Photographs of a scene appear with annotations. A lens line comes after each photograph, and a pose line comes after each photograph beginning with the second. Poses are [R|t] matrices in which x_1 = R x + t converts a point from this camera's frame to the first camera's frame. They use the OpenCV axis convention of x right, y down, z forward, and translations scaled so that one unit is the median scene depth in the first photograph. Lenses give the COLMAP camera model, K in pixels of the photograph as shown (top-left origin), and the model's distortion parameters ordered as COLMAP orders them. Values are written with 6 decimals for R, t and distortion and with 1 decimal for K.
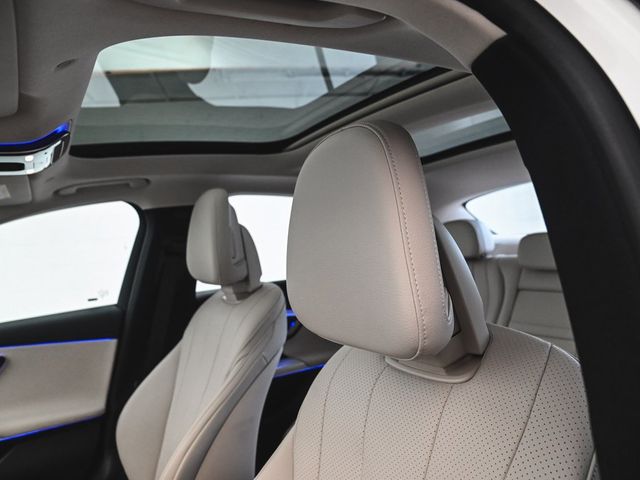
lens RADIAL K [[466.4, 0, 320.0], [0, 466.4, 240.0], [0, 0, 1]] dist [-0.040753, 0.002513]
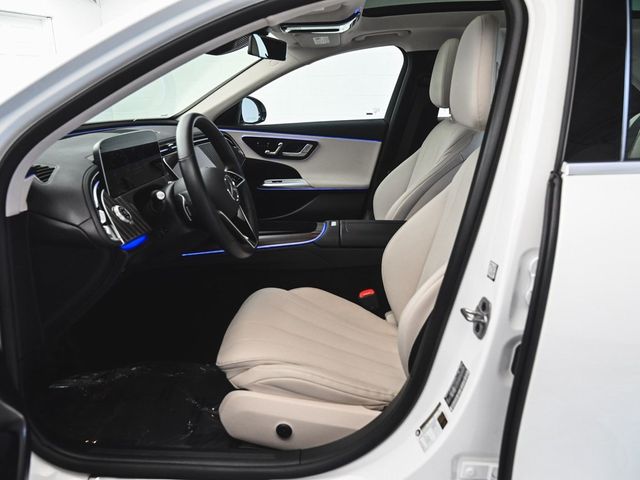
lens RADIAL K [[466.4, 0, 320.0], [0, 466.4, 240.0], [0, 0, 1]] dist [-0.040753, 0.002513]
pose [[0.828705, 0.229117, -0.510641, 0.283602], [-0.057496, 0.942393, 0.329529, 0.027822], [0.556725, -0.243722, 0.794139, -0.466439]]
